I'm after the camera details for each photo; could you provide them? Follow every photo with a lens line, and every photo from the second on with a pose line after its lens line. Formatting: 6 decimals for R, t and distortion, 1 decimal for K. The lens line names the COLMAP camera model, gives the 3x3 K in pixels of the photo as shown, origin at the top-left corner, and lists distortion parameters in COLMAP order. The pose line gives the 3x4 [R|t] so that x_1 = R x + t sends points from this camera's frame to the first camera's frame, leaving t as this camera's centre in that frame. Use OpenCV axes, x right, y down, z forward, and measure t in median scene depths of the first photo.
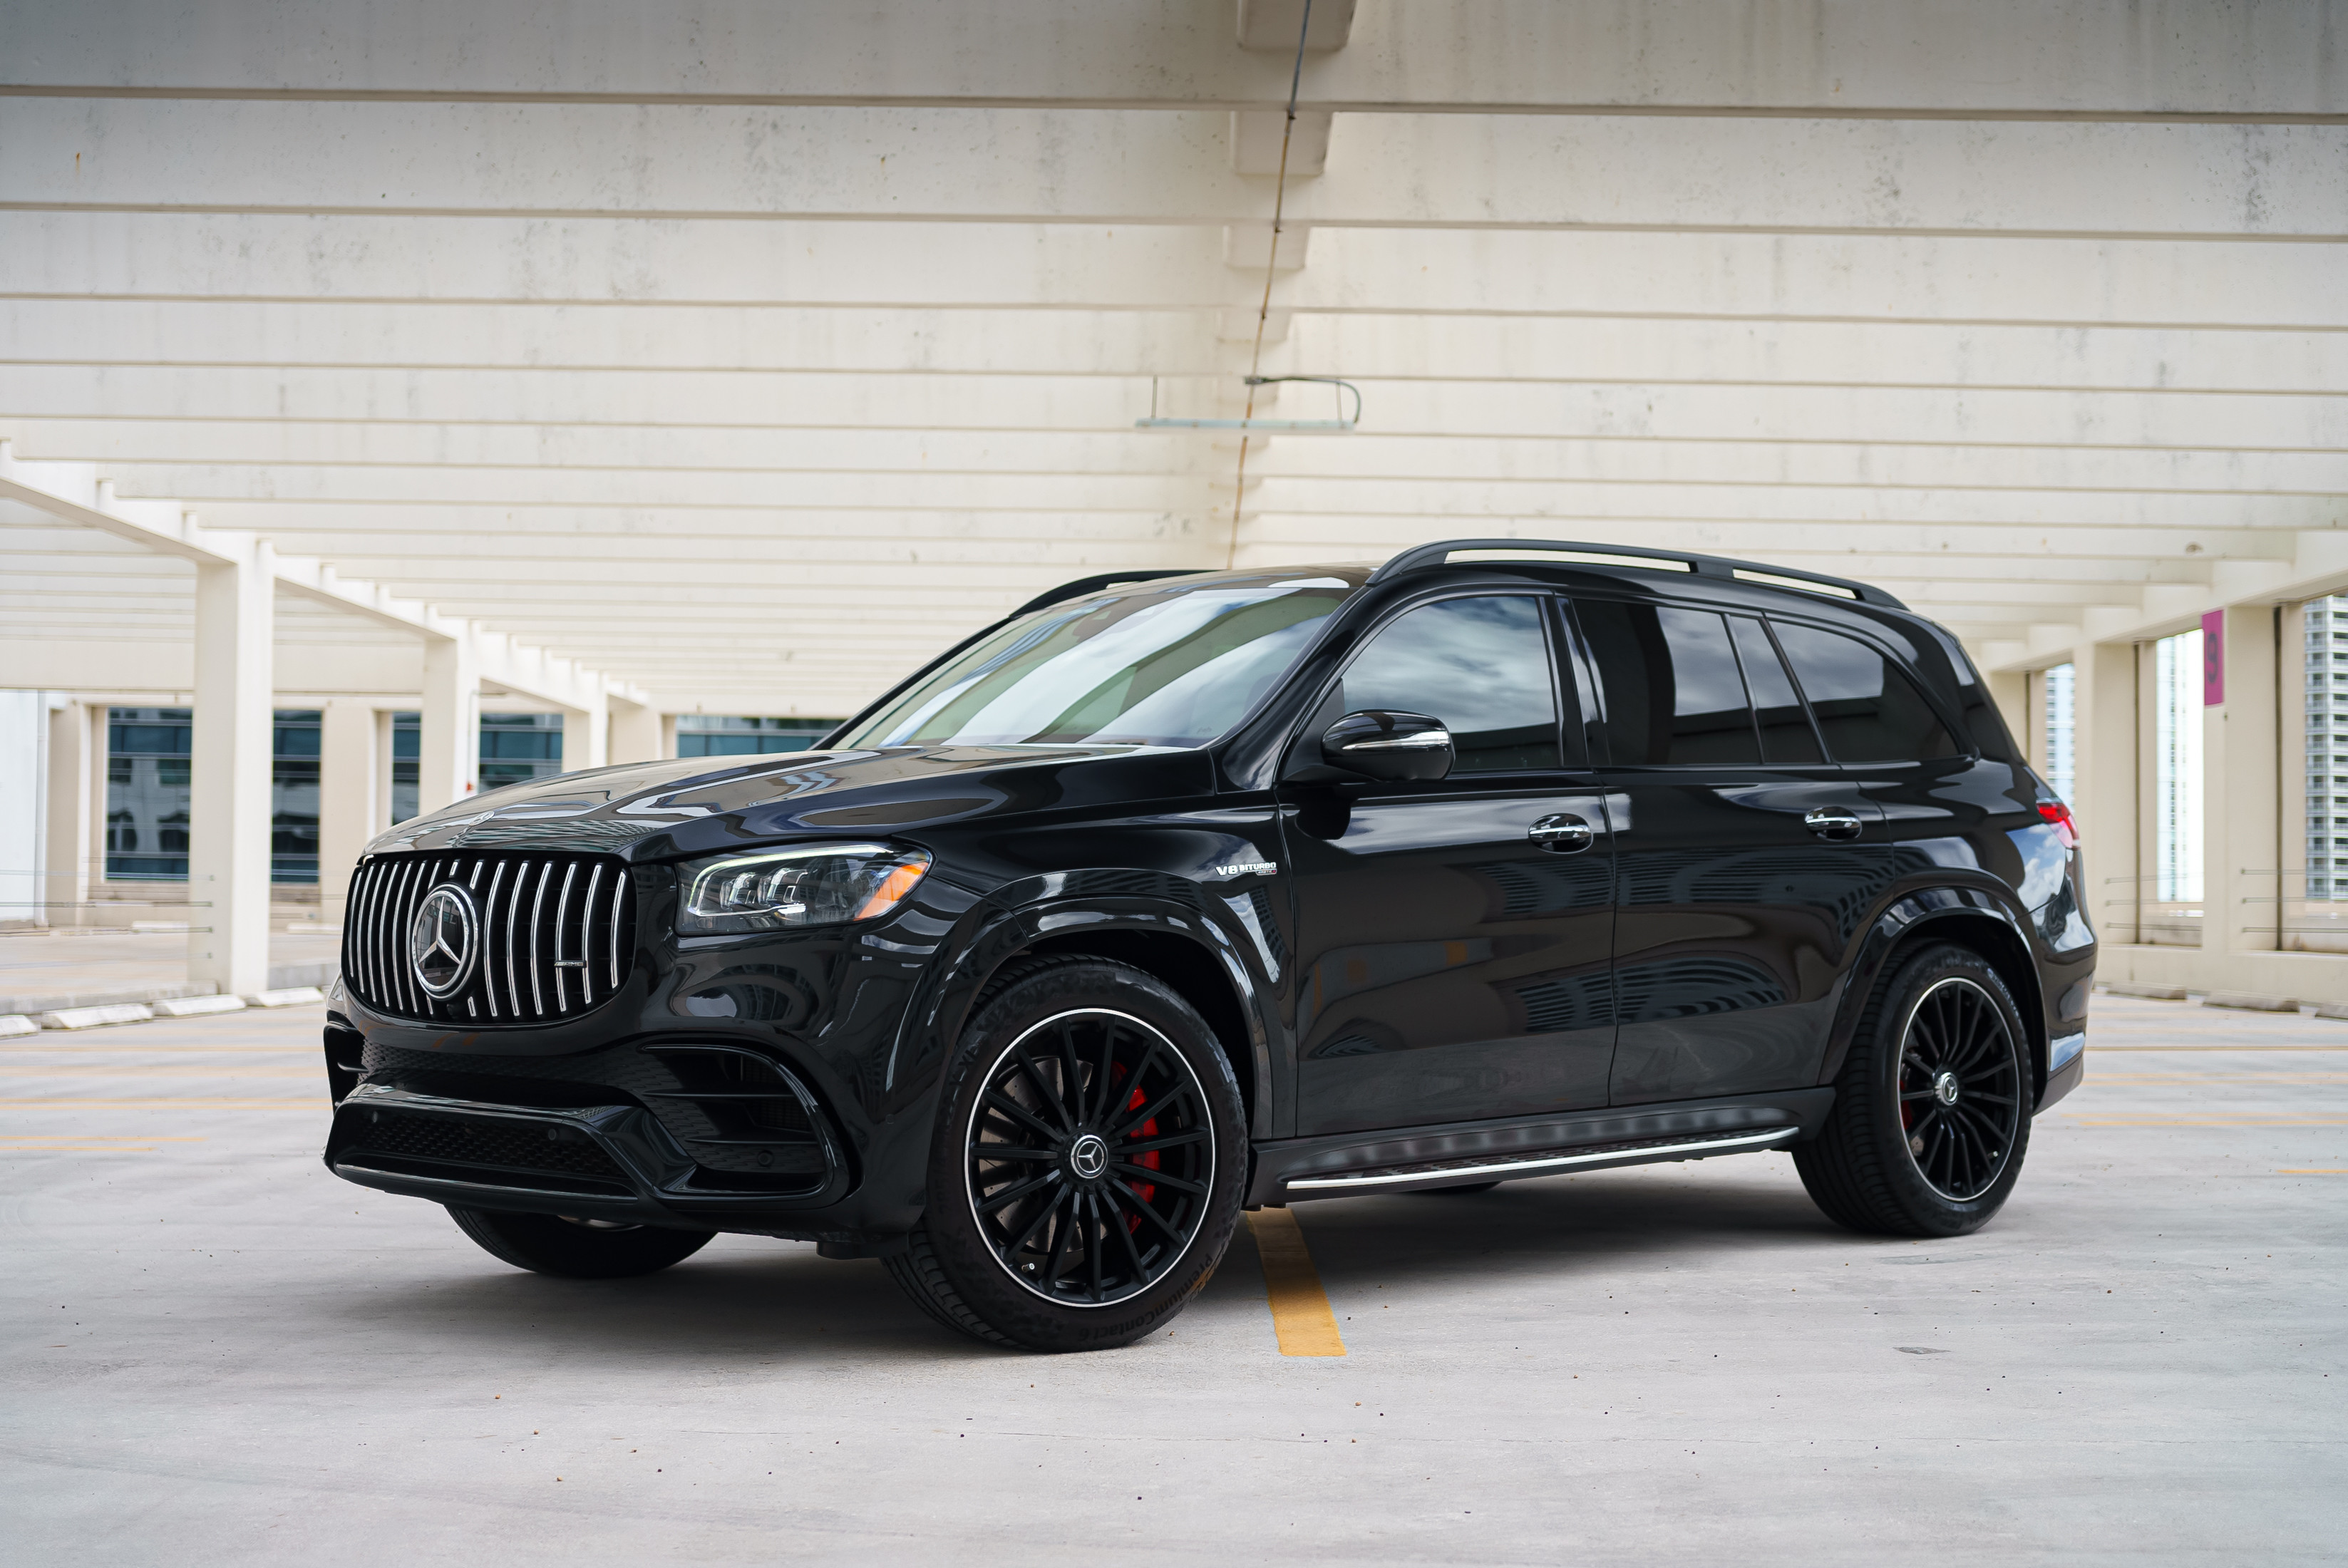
lens RADIAL K [[3384.0, 0, 1132.3], [0, 3384.0, 783.6], [0, 0, 1]] dist [0.003378, 0.071116]
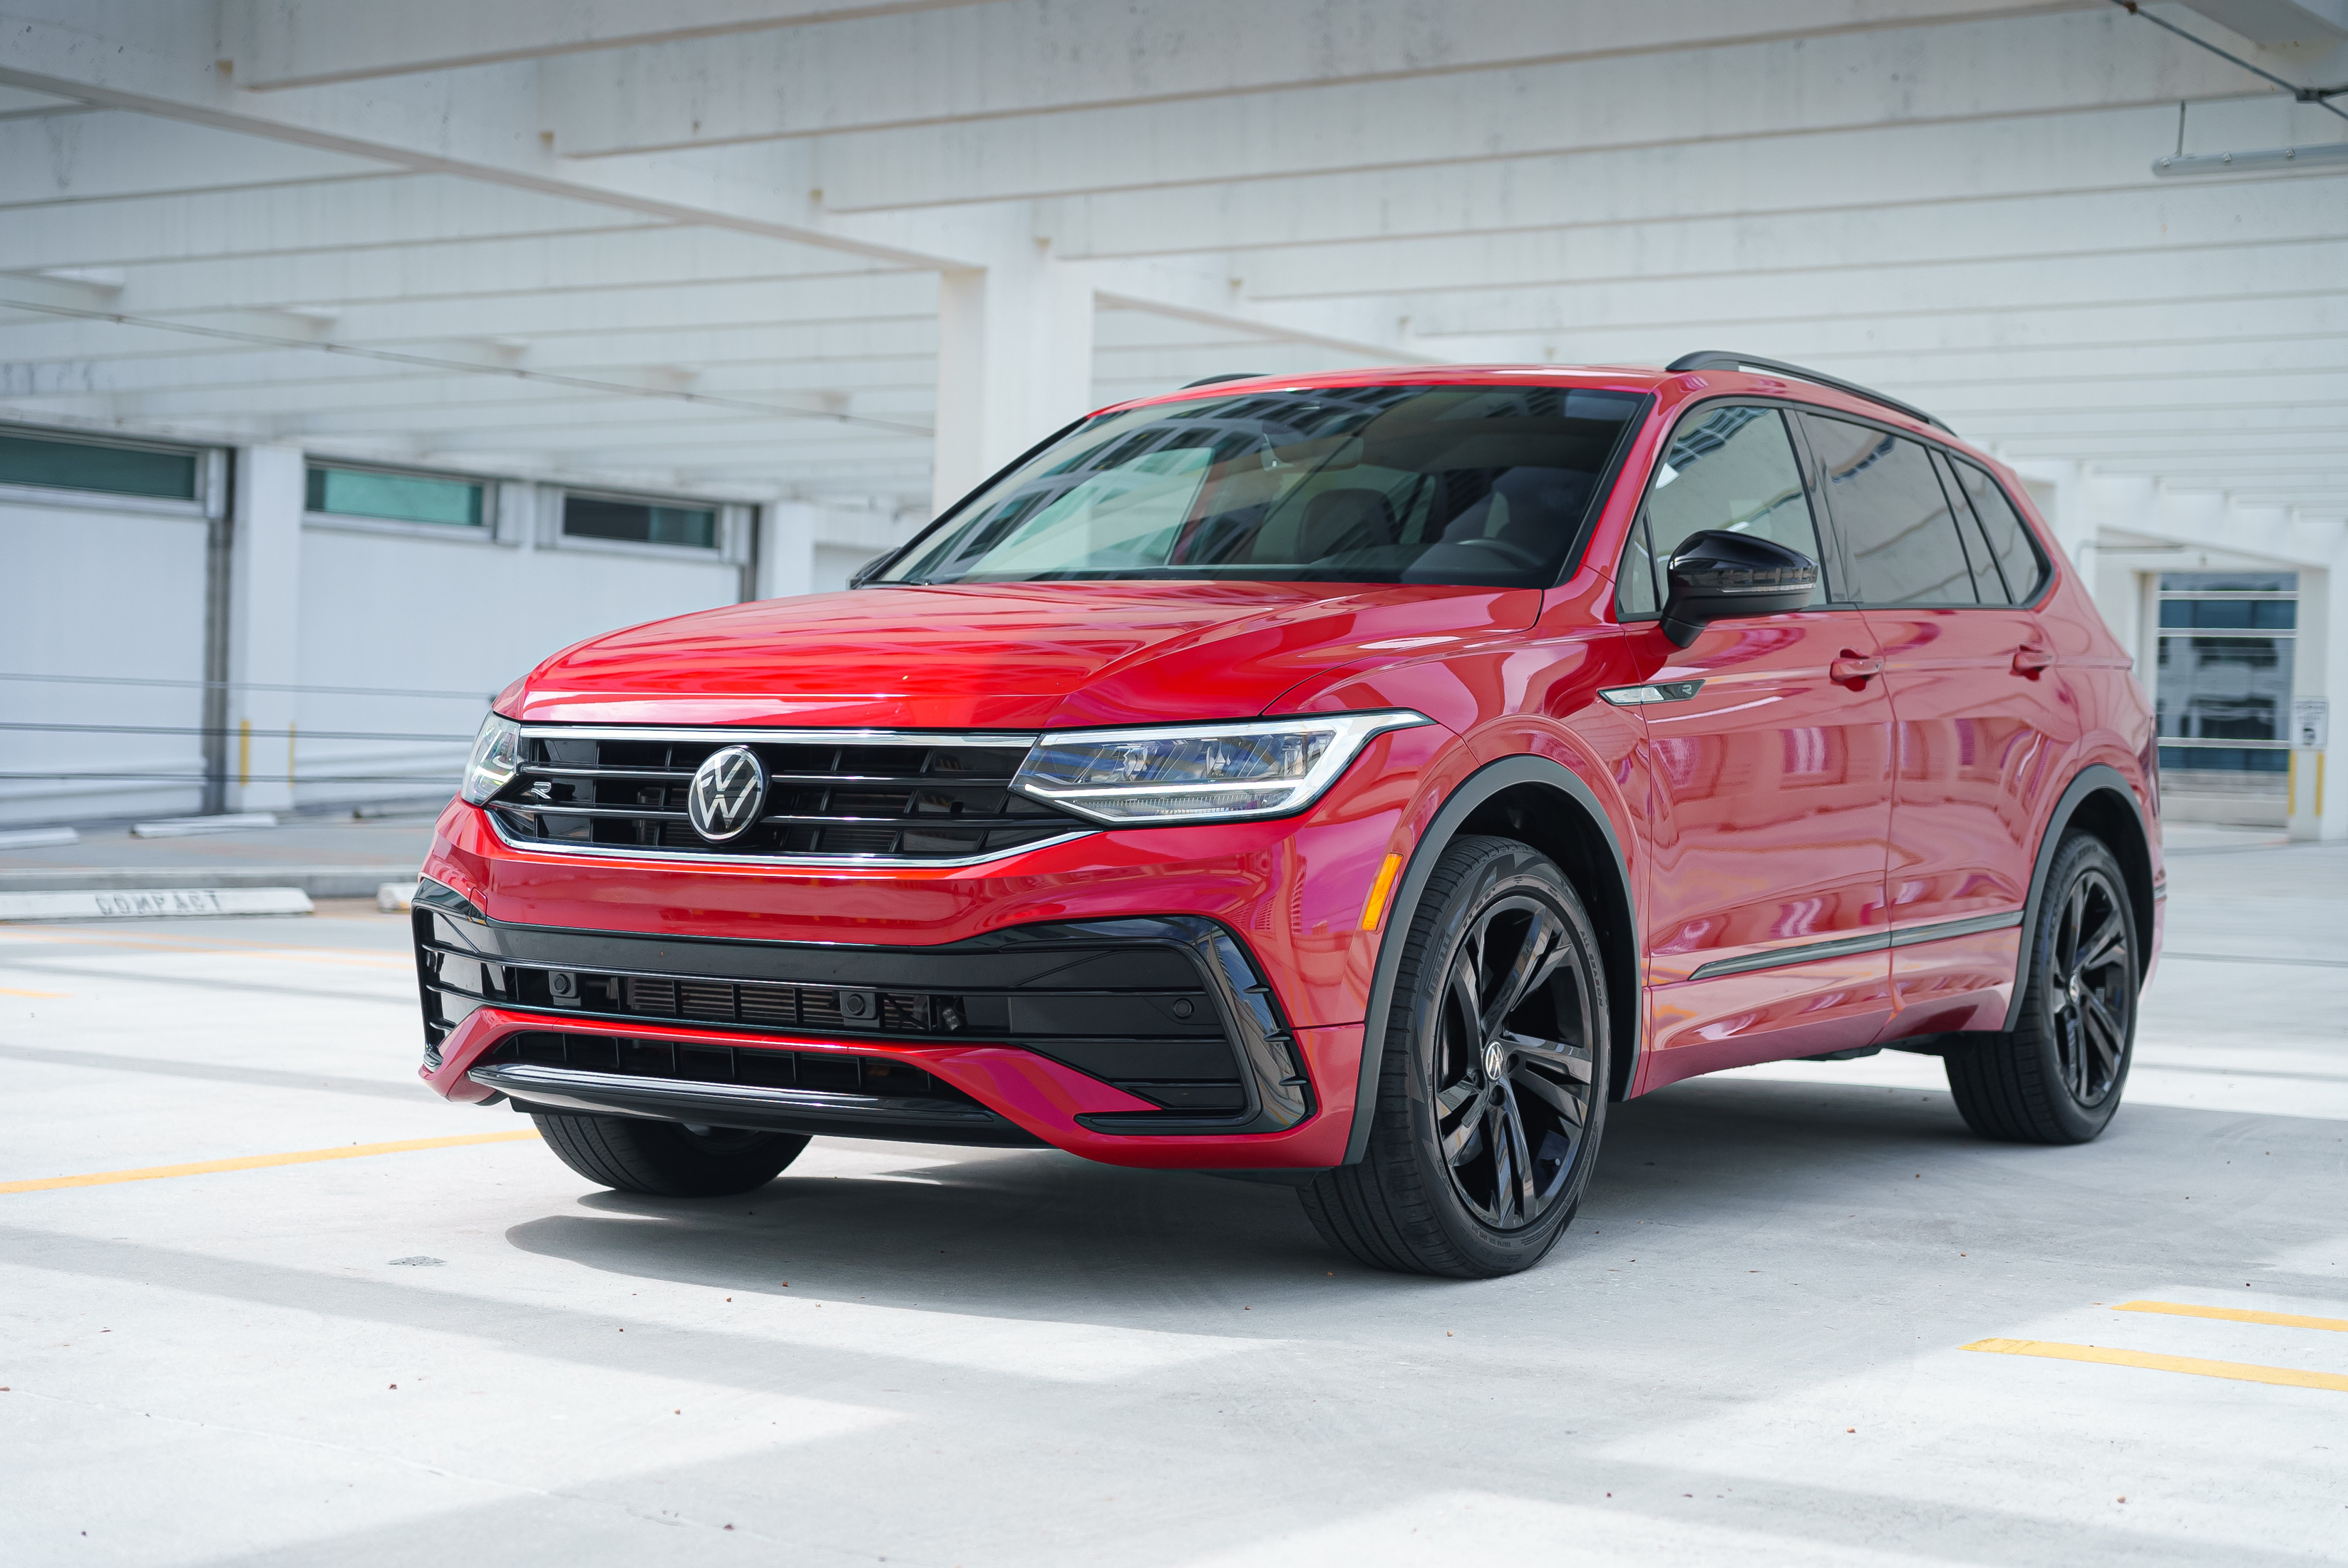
lens RADIAL K [[3754.2, 0, 1174.0], [0, 3754.2, 784.0], [0, 0, 1]] dist [-0.006160, 0.227525]
pose [[0.803371, 0.019005, -0.595176, 0.334977], [-0.001610, 0.999556, 0.029744, 0.009620], [0.595477, -0.022937, 0.803045, 0.171992]]
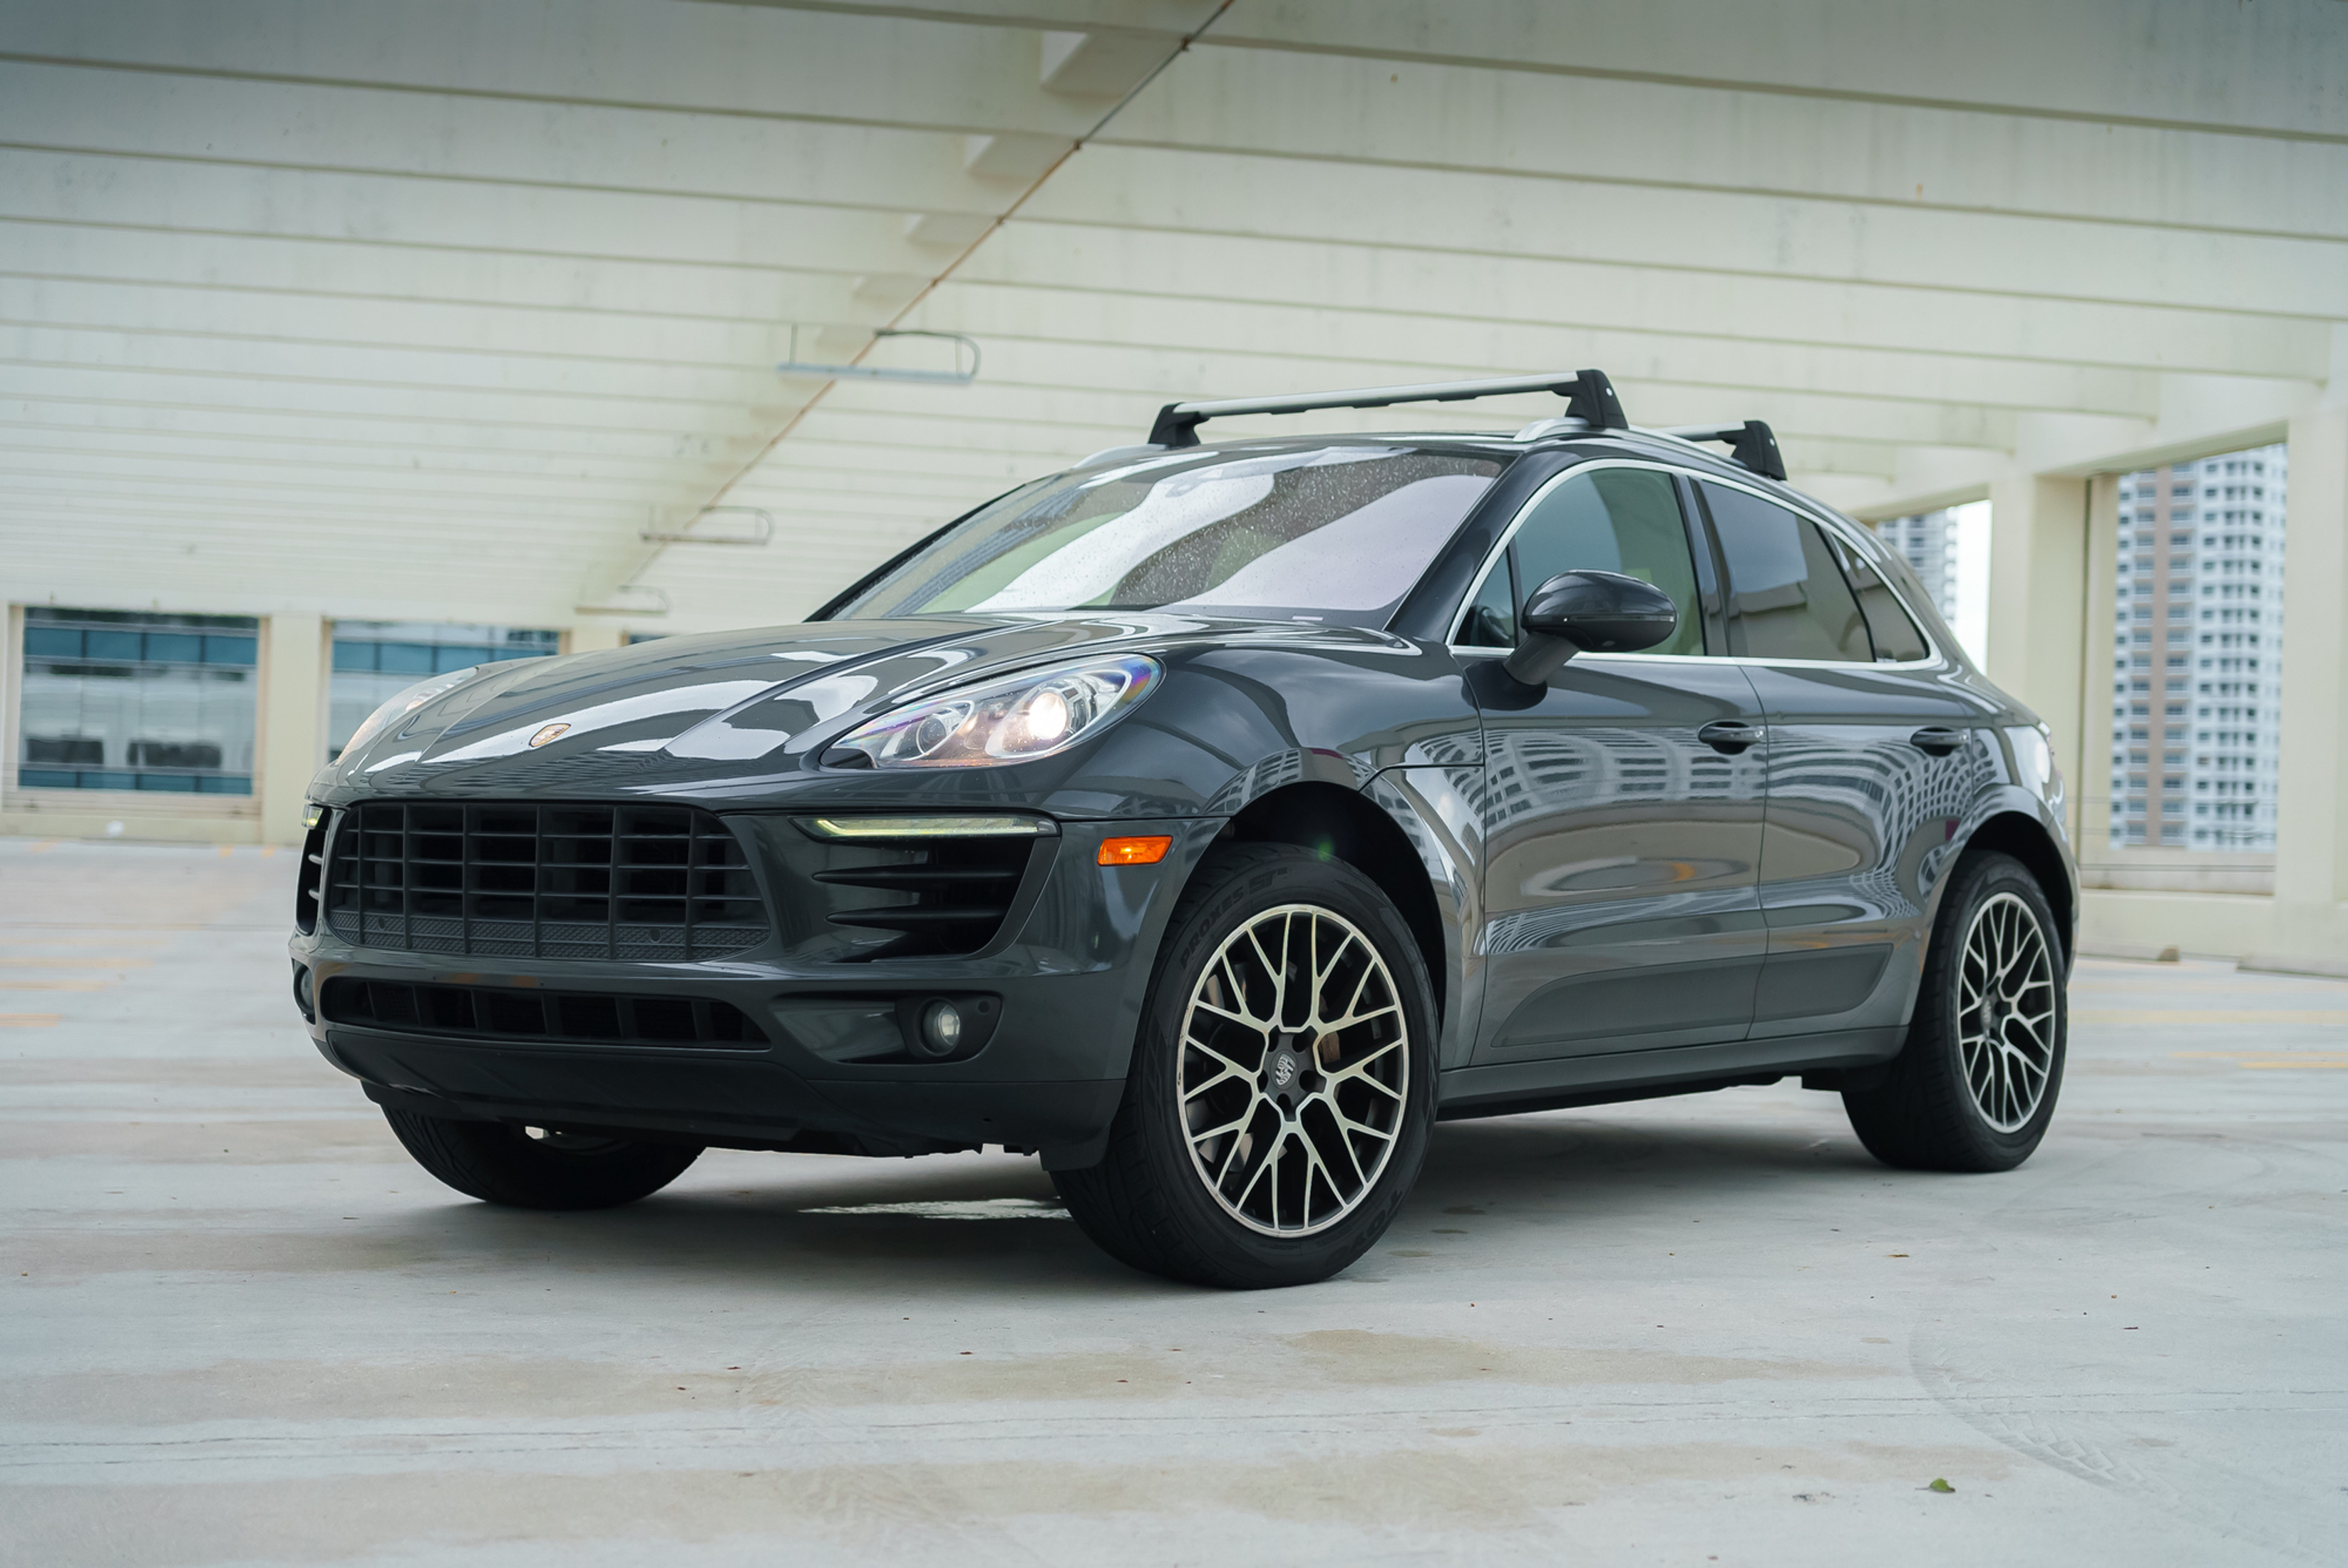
lens RADIAL K [[3754.2, 0, 1174.0], [0, 3754.2, 784.0], [0, 0, 1]] dist [-0.006160, 0.227525]
pose [[0.970057, 0.020590, 0.242002, -0.165832], [-0.026000, 0.999478, 0.019181, 0.002252], [-0.241481, -0.024898, 0.970086, -0.216663]]
